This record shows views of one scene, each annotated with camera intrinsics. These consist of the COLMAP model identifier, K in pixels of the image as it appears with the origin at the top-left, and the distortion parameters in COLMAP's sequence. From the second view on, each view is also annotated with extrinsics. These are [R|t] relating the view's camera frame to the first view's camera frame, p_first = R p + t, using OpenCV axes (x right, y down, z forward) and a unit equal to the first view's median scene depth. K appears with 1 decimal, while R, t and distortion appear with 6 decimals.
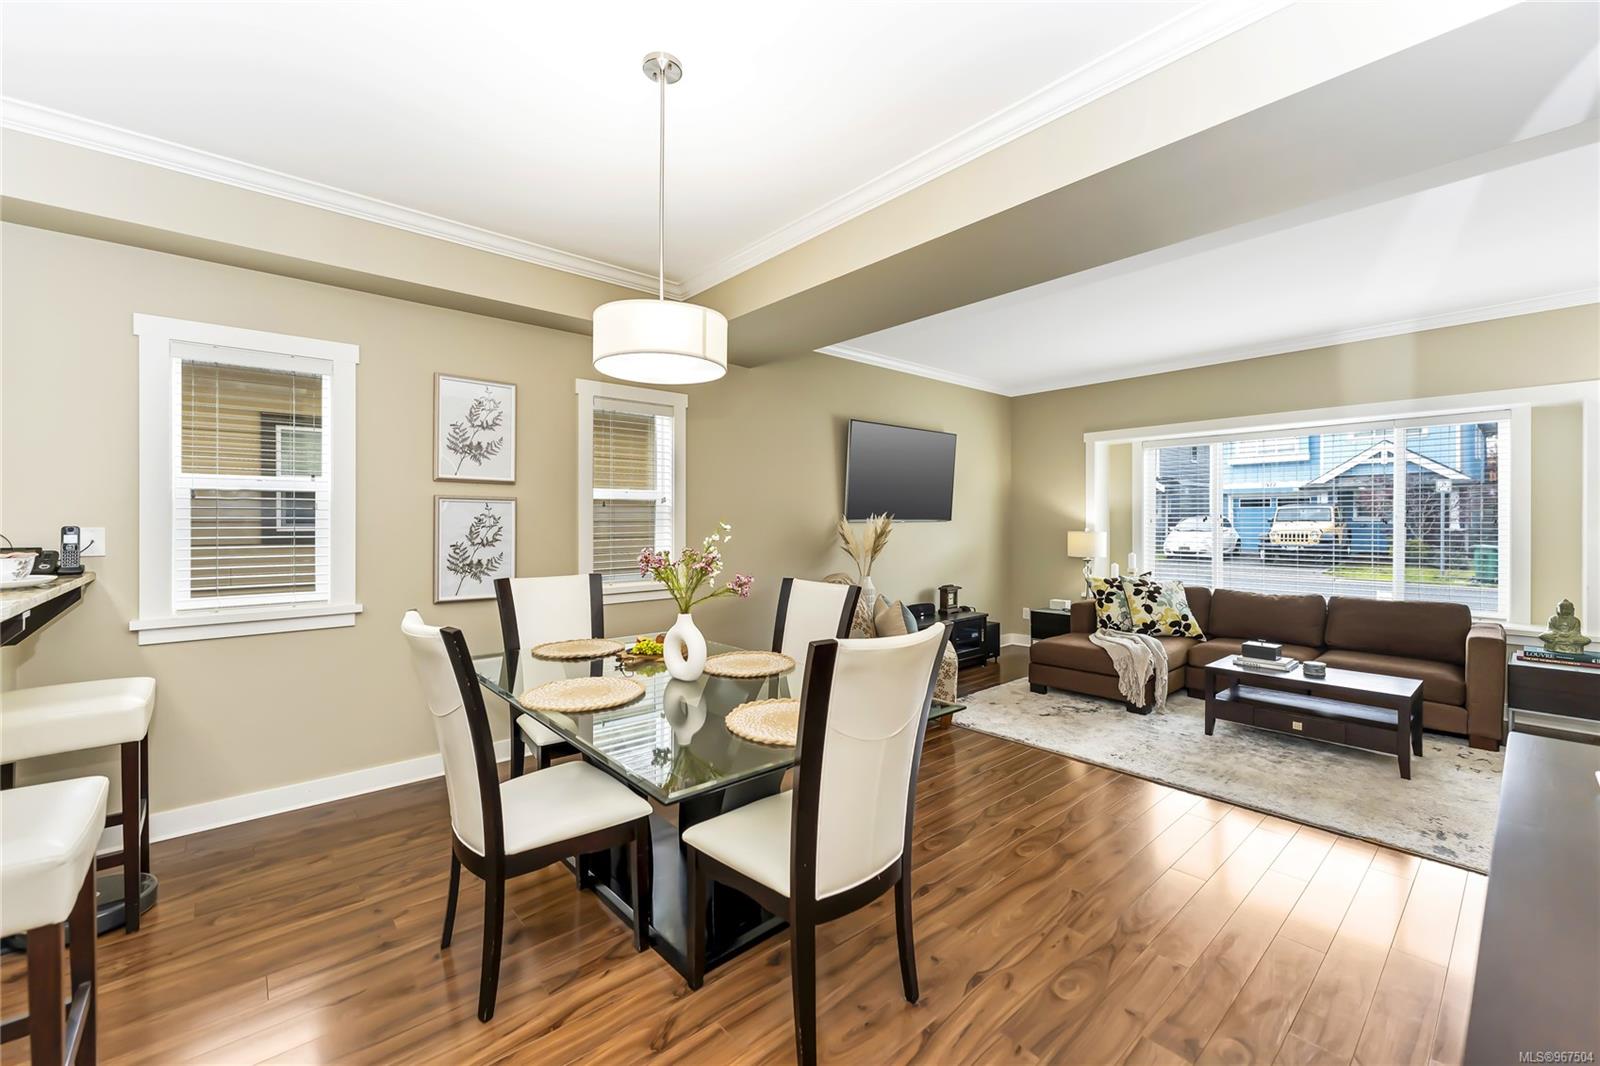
lens RADIAL K [[646.9, 0, 795.0], [0, 646.9, 512.7], [0, 0, 1]] dist [0.000001, 0.000136]
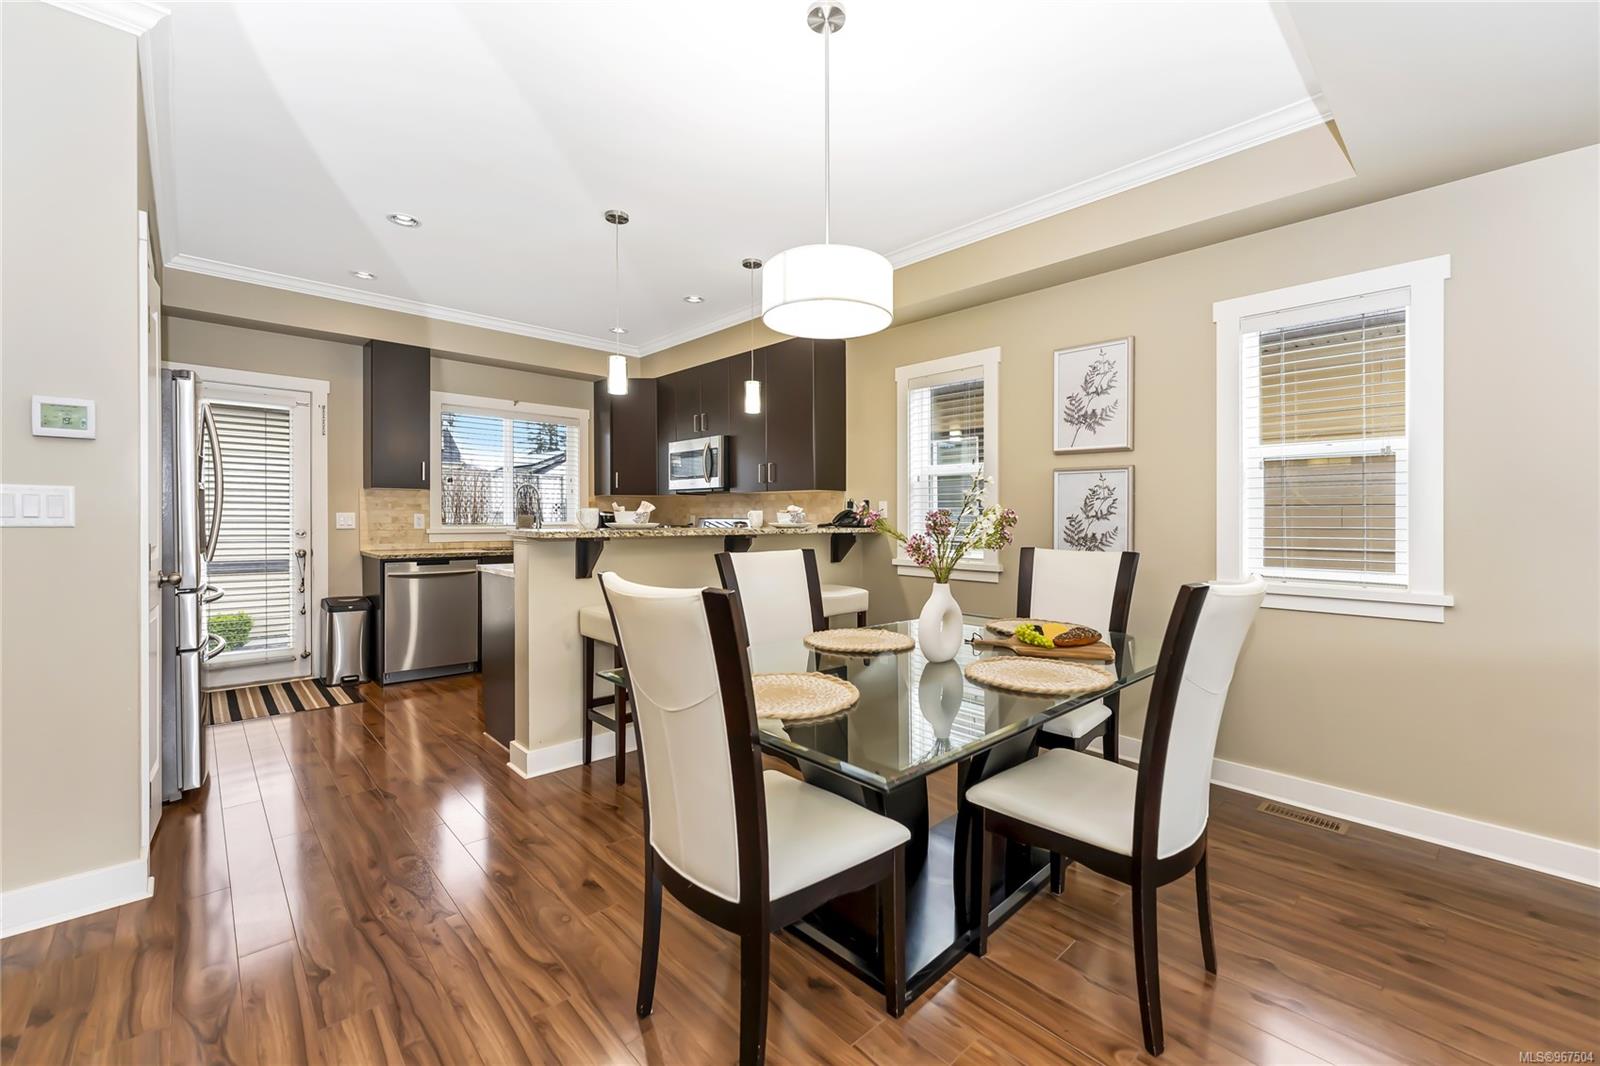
lens RADIAL K [[663.9, 0, 799.7], [0, 663.9, 520.0], [0, 0, 1]] dist [0.009805, 0.000039]
pose [[0.032056, 0.004960, -0.999474, 0.377204], [0.004438, 0.999977, 0.005105, 0.036709], [0.999476, -0.004599, 0.032034, 0.426987]]
